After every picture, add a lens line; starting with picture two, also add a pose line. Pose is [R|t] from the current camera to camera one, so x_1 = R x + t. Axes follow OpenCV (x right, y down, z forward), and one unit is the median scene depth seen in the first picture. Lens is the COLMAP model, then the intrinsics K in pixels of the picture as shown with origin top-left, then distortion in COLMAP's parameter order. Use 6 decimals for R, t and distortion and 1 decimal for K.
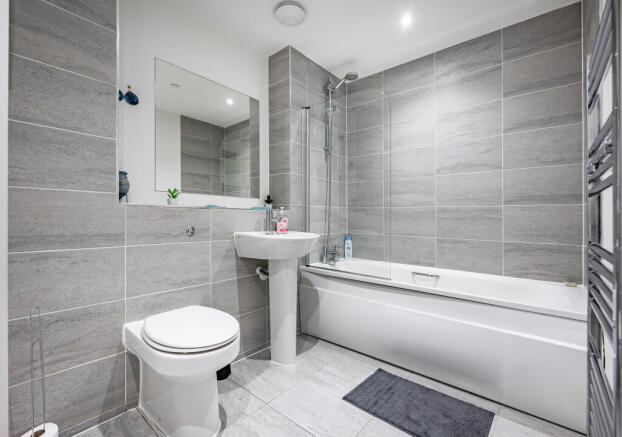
lens RADIAL K [[278.7, 0, 311.0], [0, 278.7, 218.5], [0, 0, 1]] dist [0.001546, 0.000149]
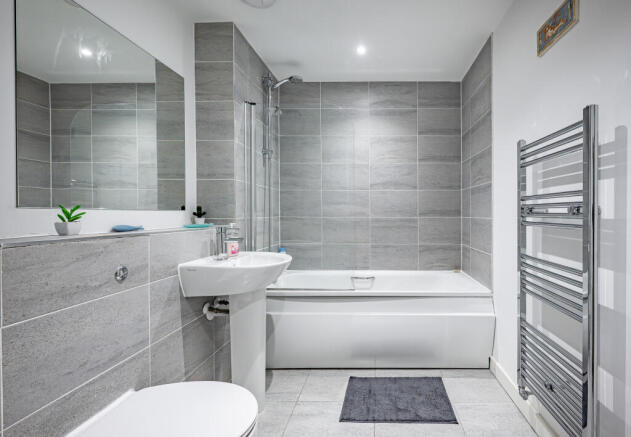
lens RADIAL K [[280.6, 0, 376.6], [0, 280.6, 215.2], [0, 0, 1]] dist [0.000511, 0.000015]
pose [[0.766583, -0.013007, 0.642013, -0.290733], [0.009057, 0.999914, 0.009444, -0.065267], [-0.642081, -0.001425, 0.766635, 0.107325]]
